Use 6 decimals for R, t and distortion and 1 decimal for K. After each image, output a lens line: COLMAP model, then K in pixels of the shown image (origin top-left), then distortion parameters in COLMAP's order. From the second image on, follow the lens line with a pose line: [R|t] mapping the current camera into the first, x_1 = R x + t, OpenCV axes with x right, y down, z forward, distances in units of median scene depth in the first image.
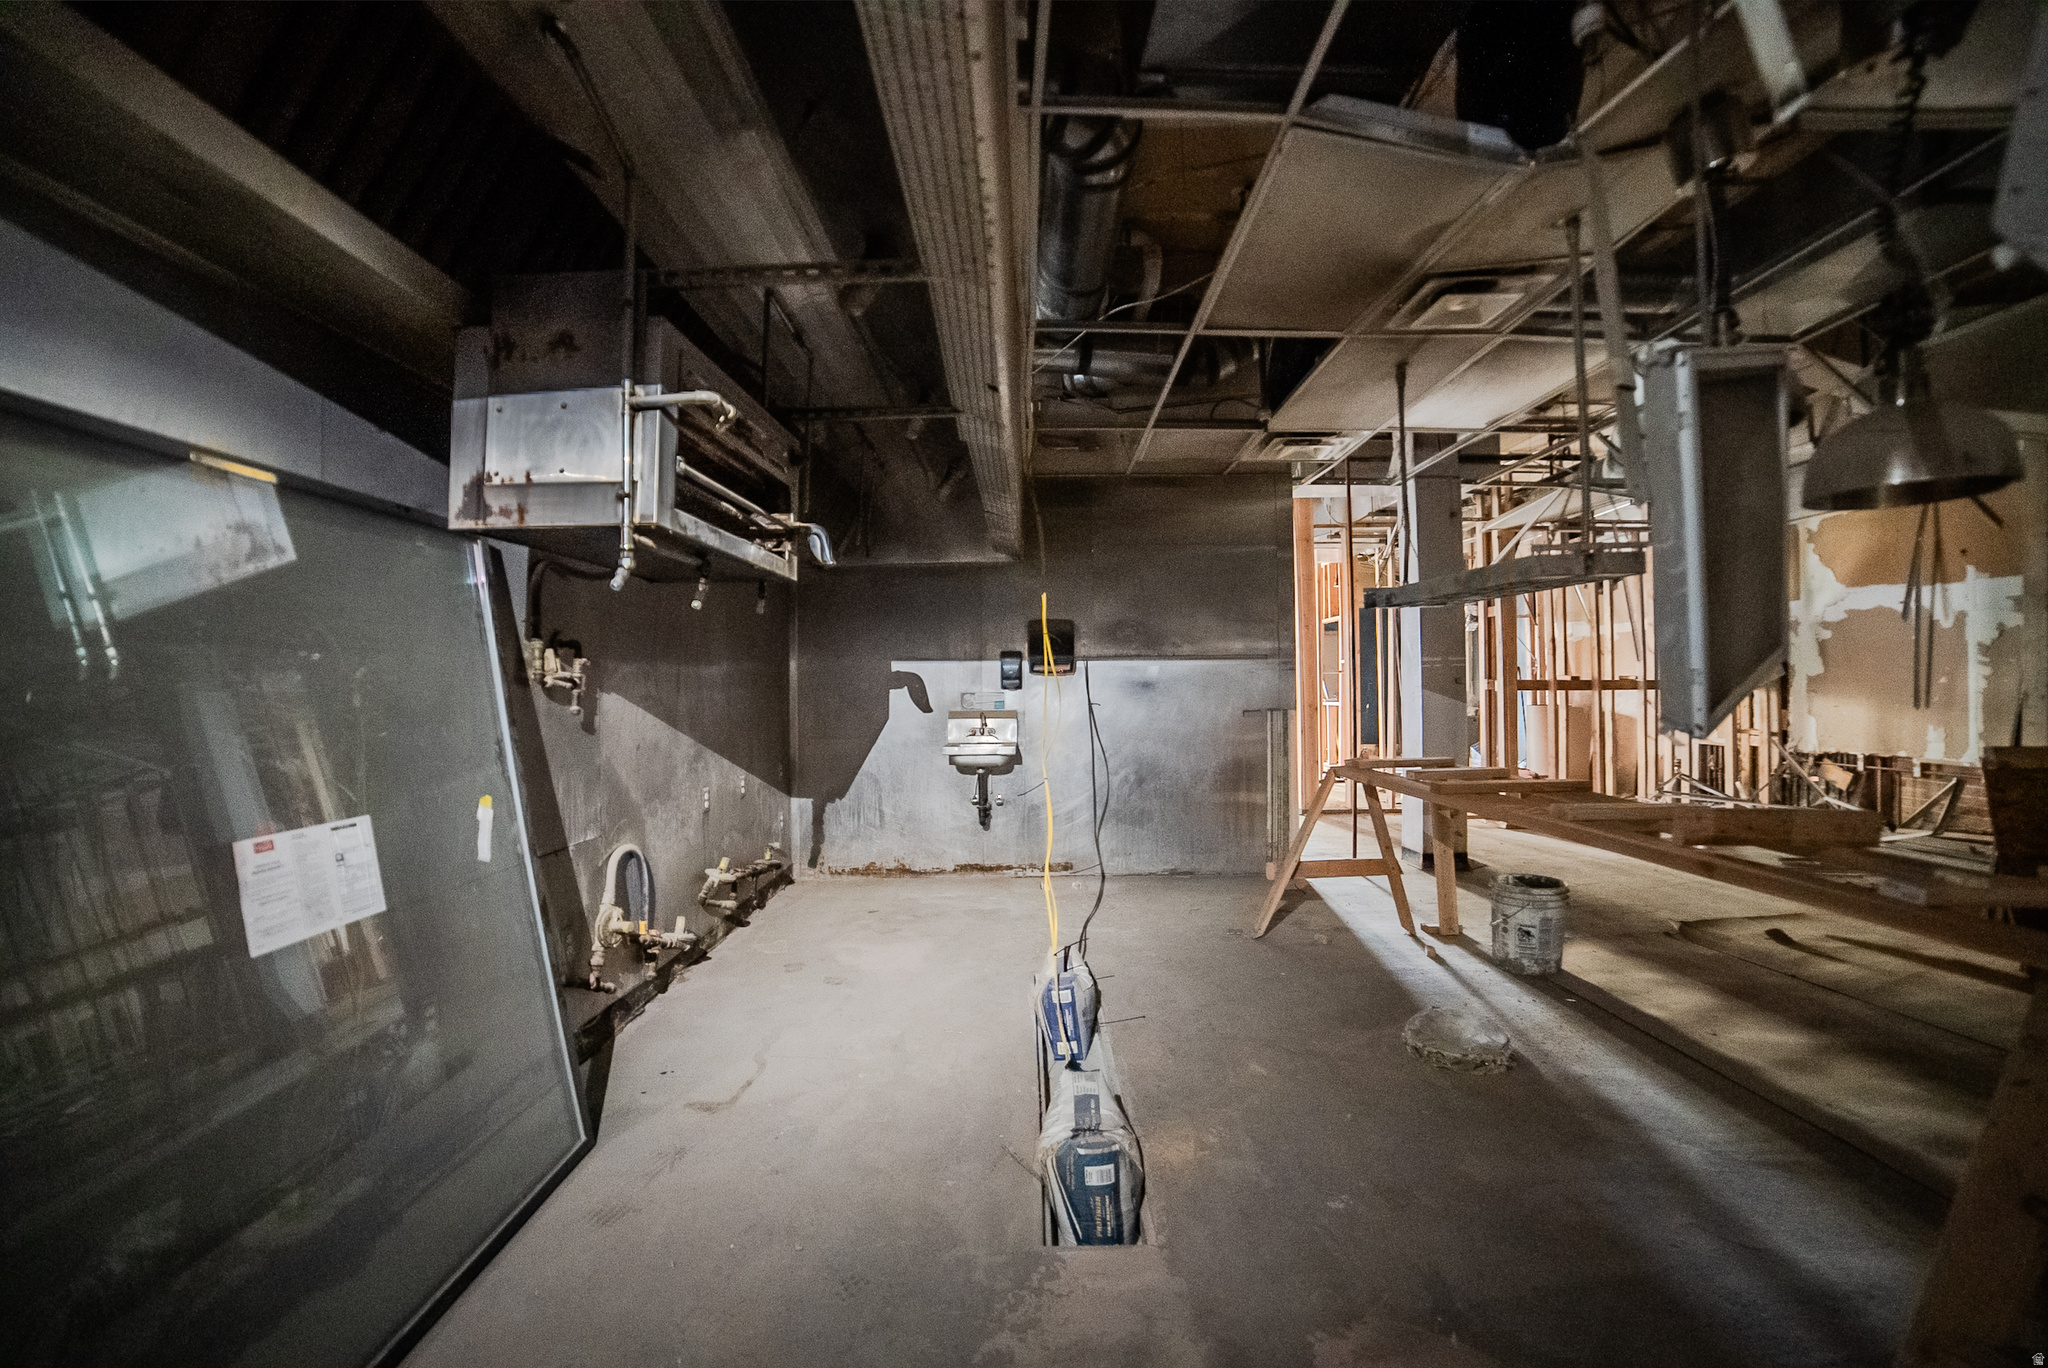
lens RADIAL K [[833.8, 0, 1029.4], [0, 833.8, 684.5], [0, 0, 1]] dist [-0.118879, 0.039989]
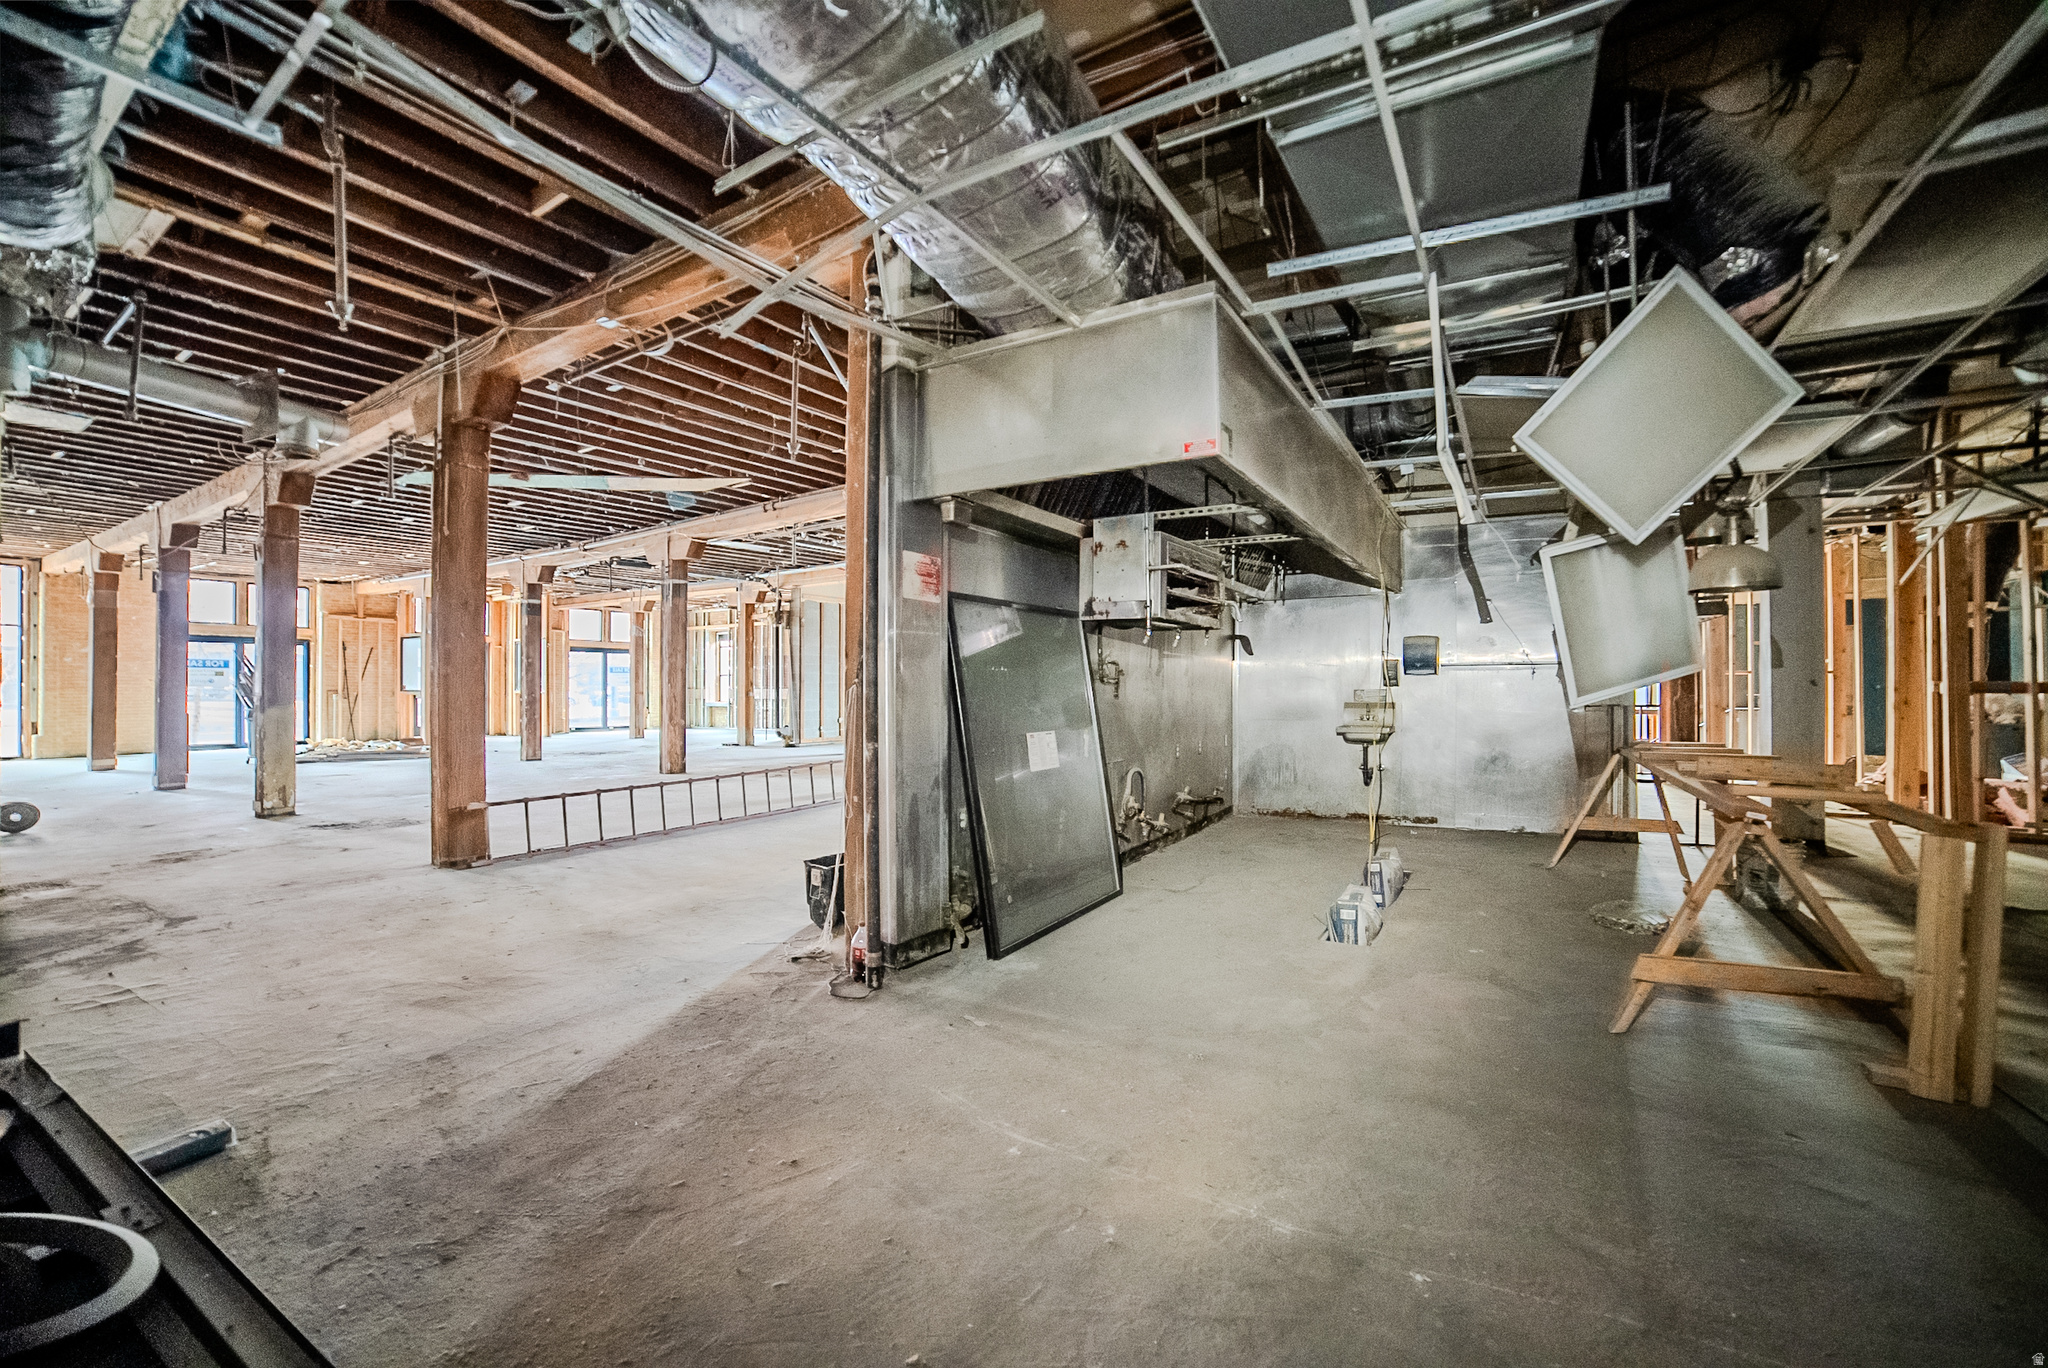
lens RADIAL K [[833.8, 0, 1029.4], [0, 833.8, 684.5], [0, 0, 1]] dist [-0.118879, 0.039989]
pose [[0.853152, 0.005543, -0.521633, 0.267719], [-0.004954, 0.999985, 0.002525, 0.001204], [0.521639, 0.000430, 0.853166, -0.702039]]
